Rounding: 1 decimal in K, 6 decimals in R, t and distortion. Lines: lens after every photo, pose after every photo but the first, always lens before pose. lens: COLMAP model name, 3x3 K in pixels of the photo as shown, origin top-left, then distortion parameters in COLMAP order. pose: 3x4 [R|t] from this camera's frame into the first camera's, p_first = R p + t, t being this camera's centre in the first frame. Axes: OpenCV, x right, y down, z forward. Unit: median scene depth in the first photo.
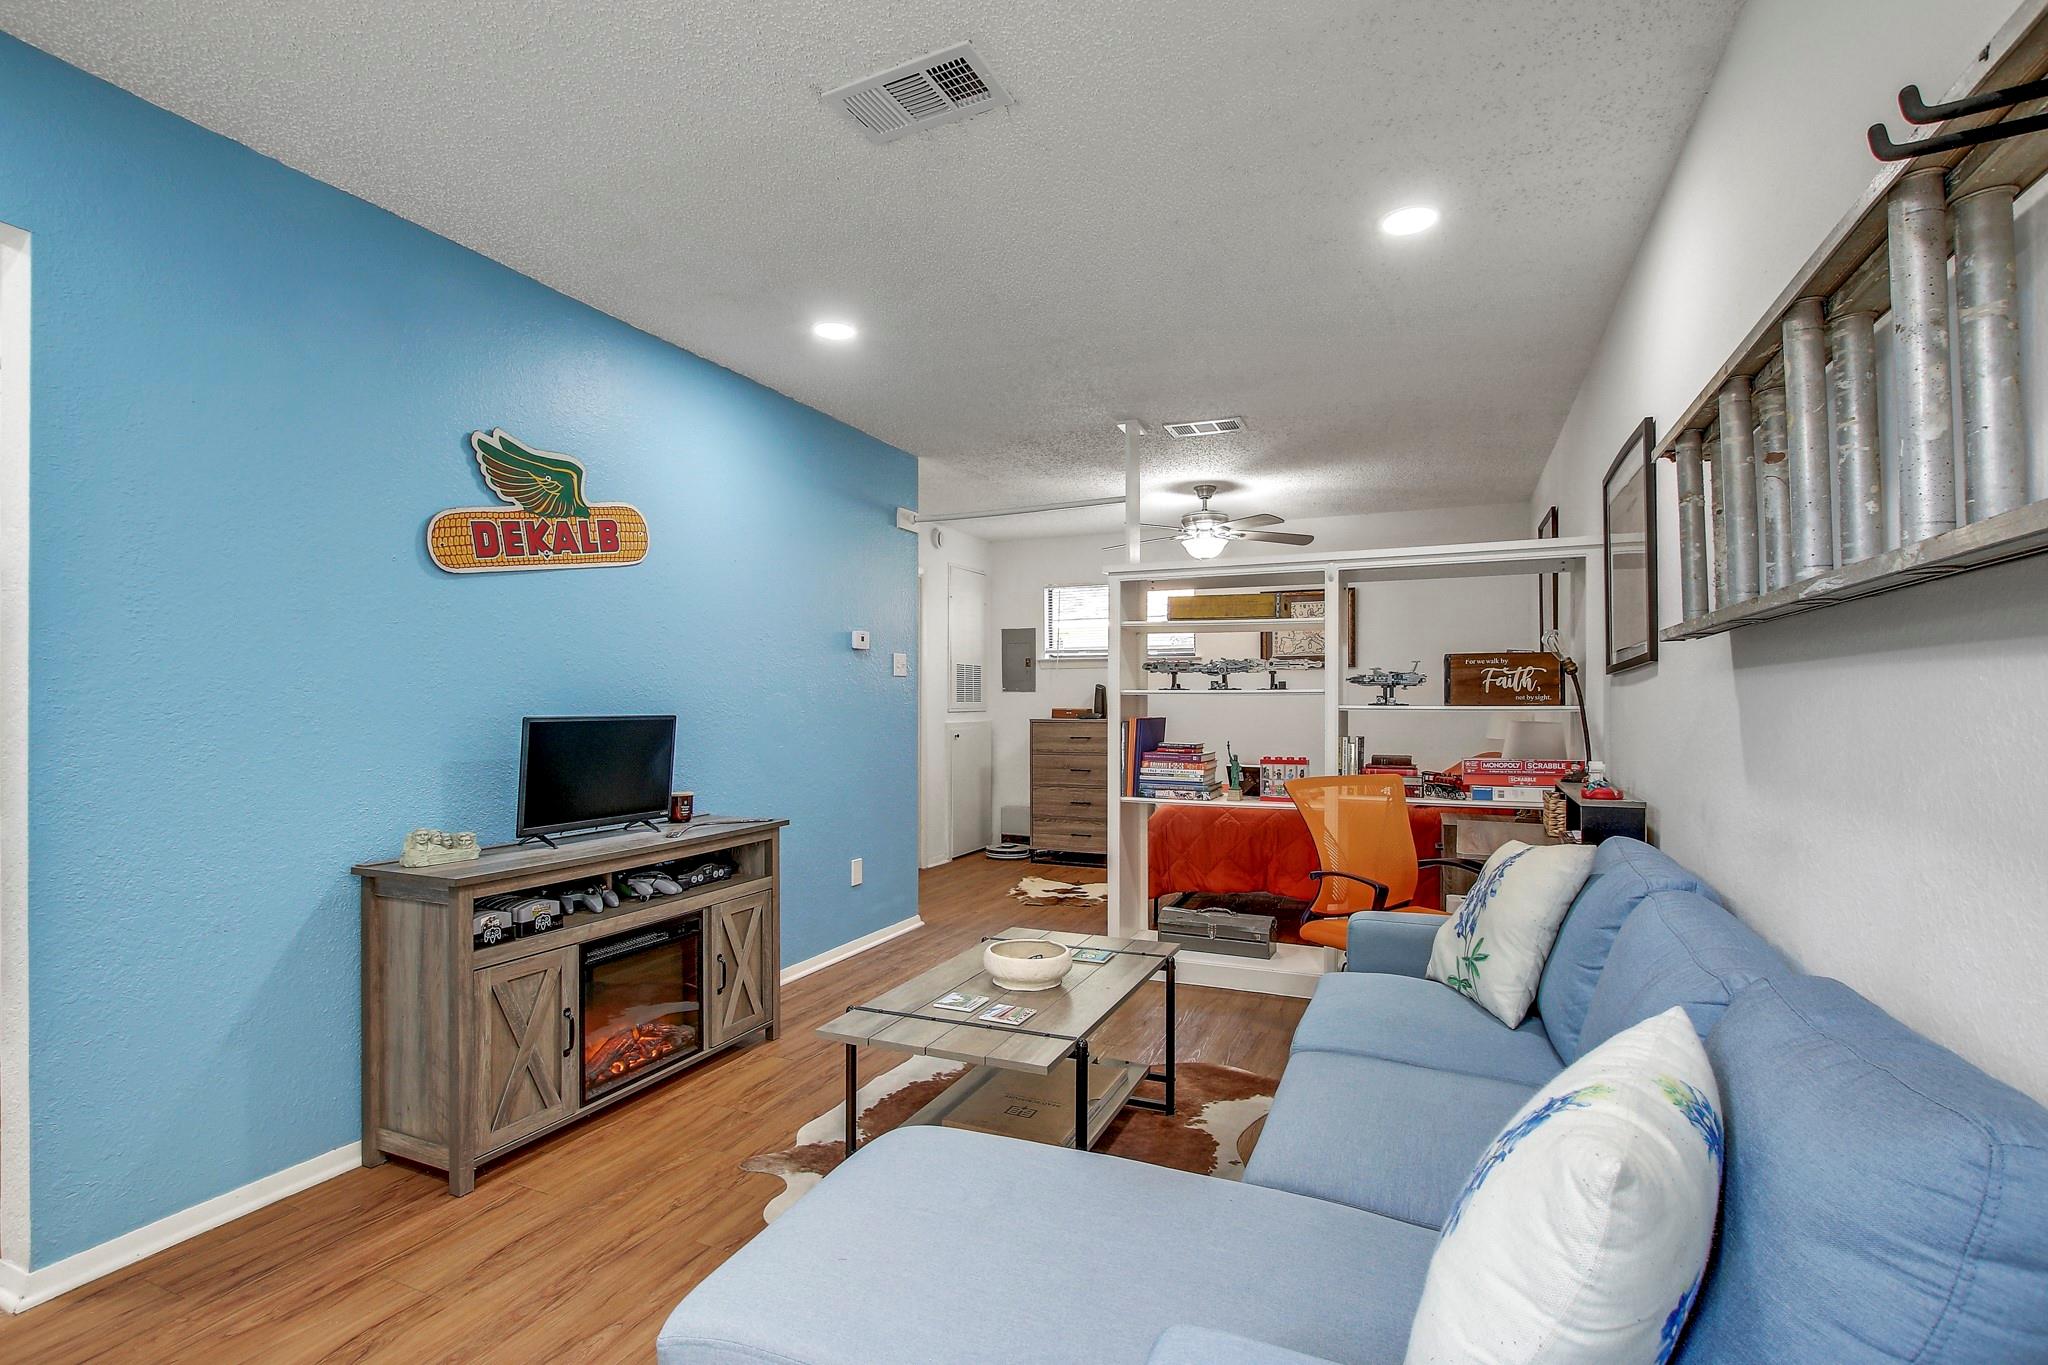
lens RADIAL K [[932.1, 0, 1025.3], [0, 932.1, 681.3], [0, 0, 1]] dist [-0.019548, 0.003673]
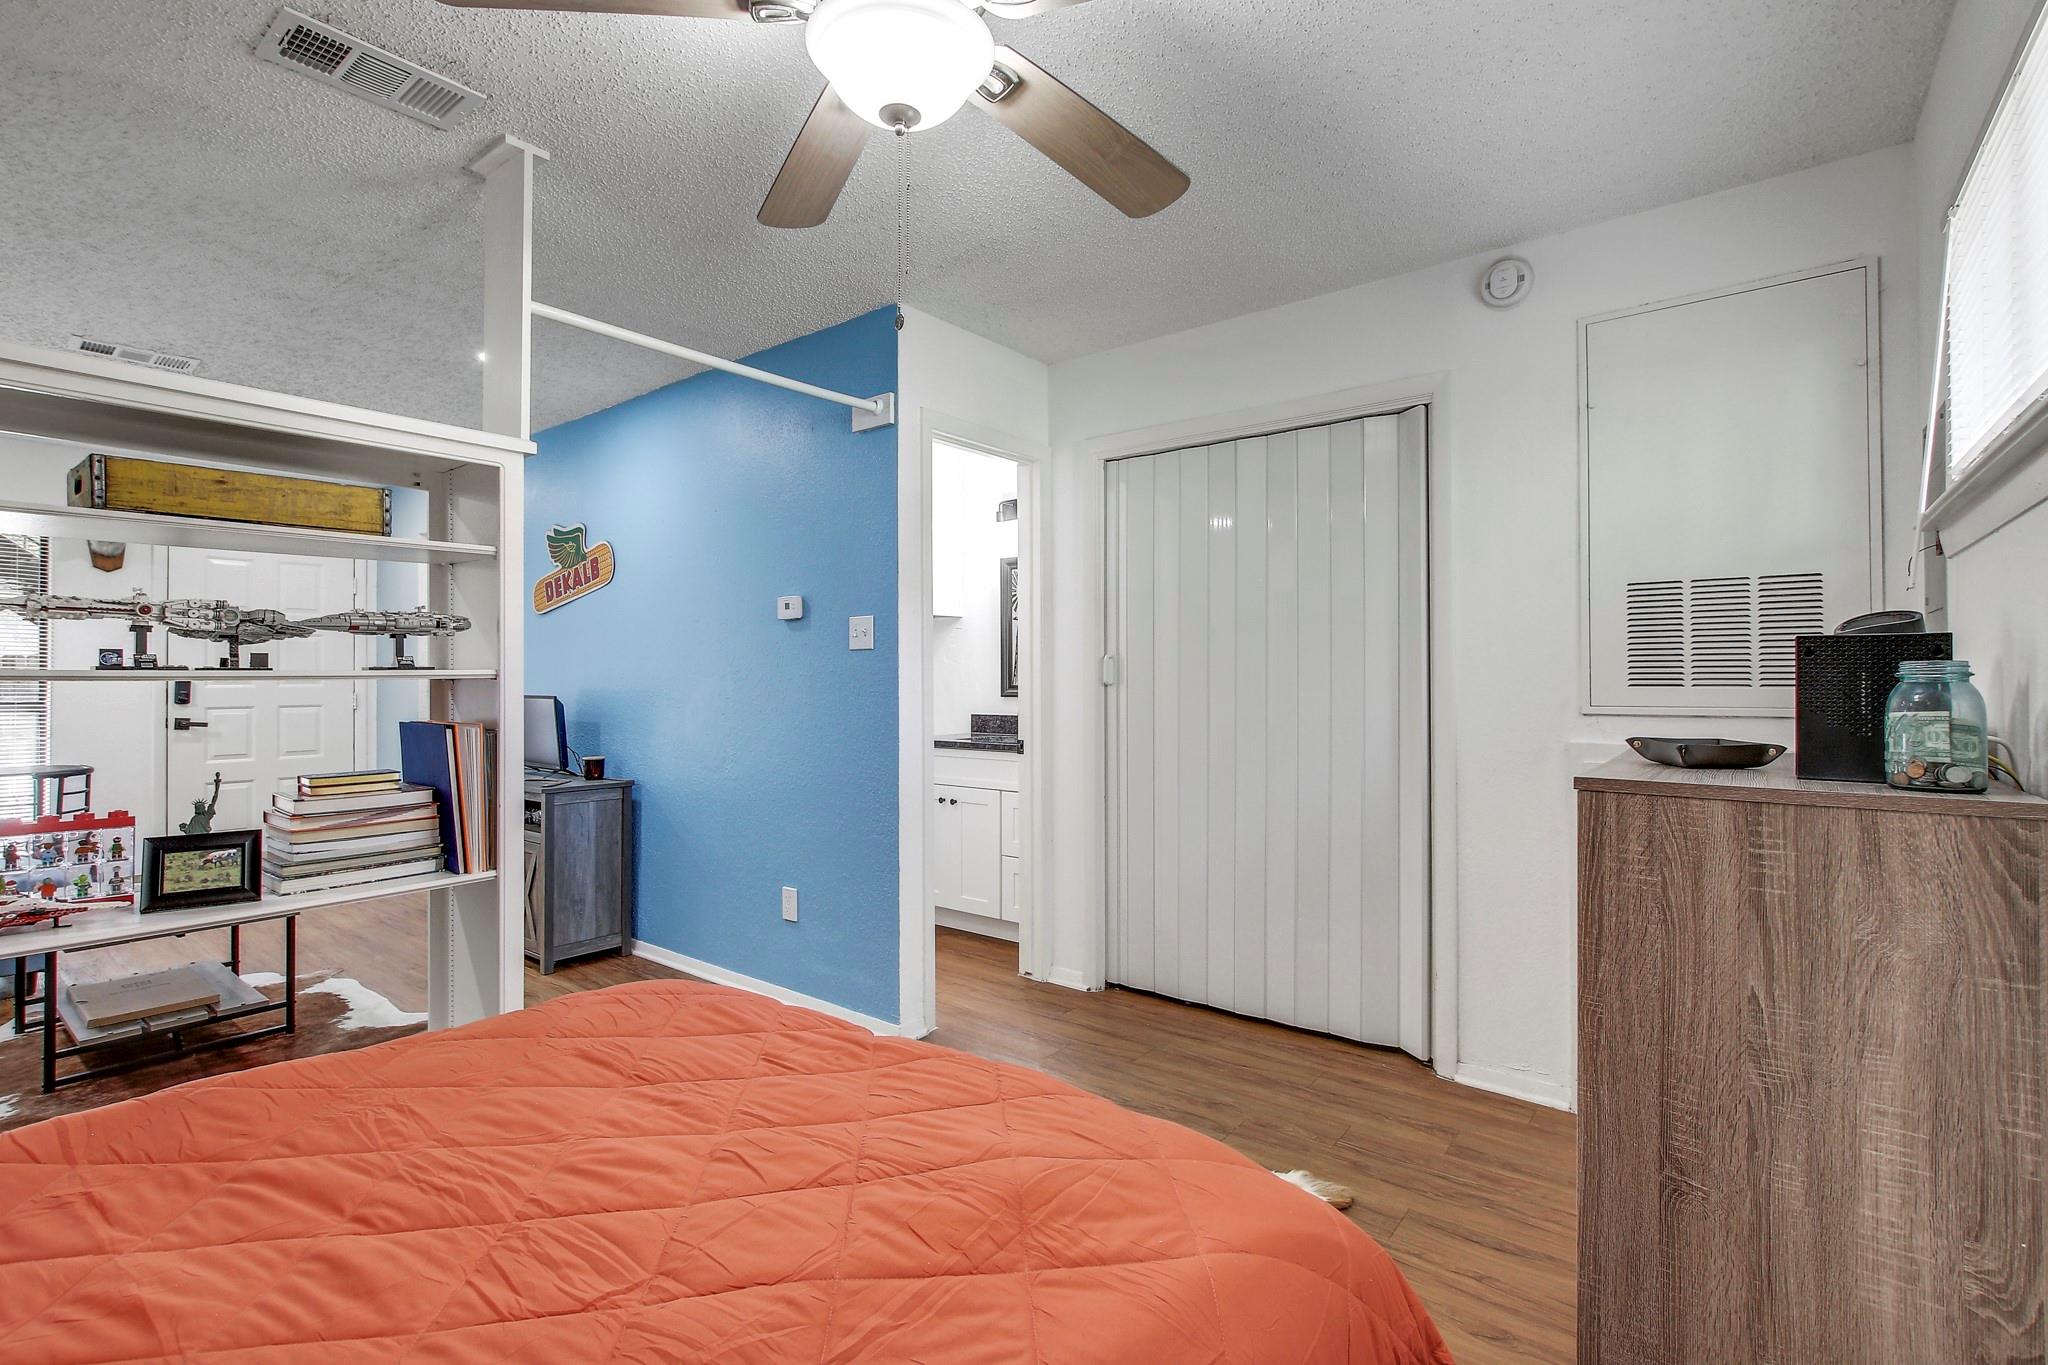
lens RADIAL K [[932.1, 0, 1025.0], [0, 932.1, 680.2], [0, 0, 1]] dist [-0.019548, 0.003673]
pose [[-0.235684, 0.002464, -0.971827, 0.492440], [0.025301, 0.999673, -0.003601, 0.021260], [0.971500, -0.025437, -0.235669, 1.273644]]
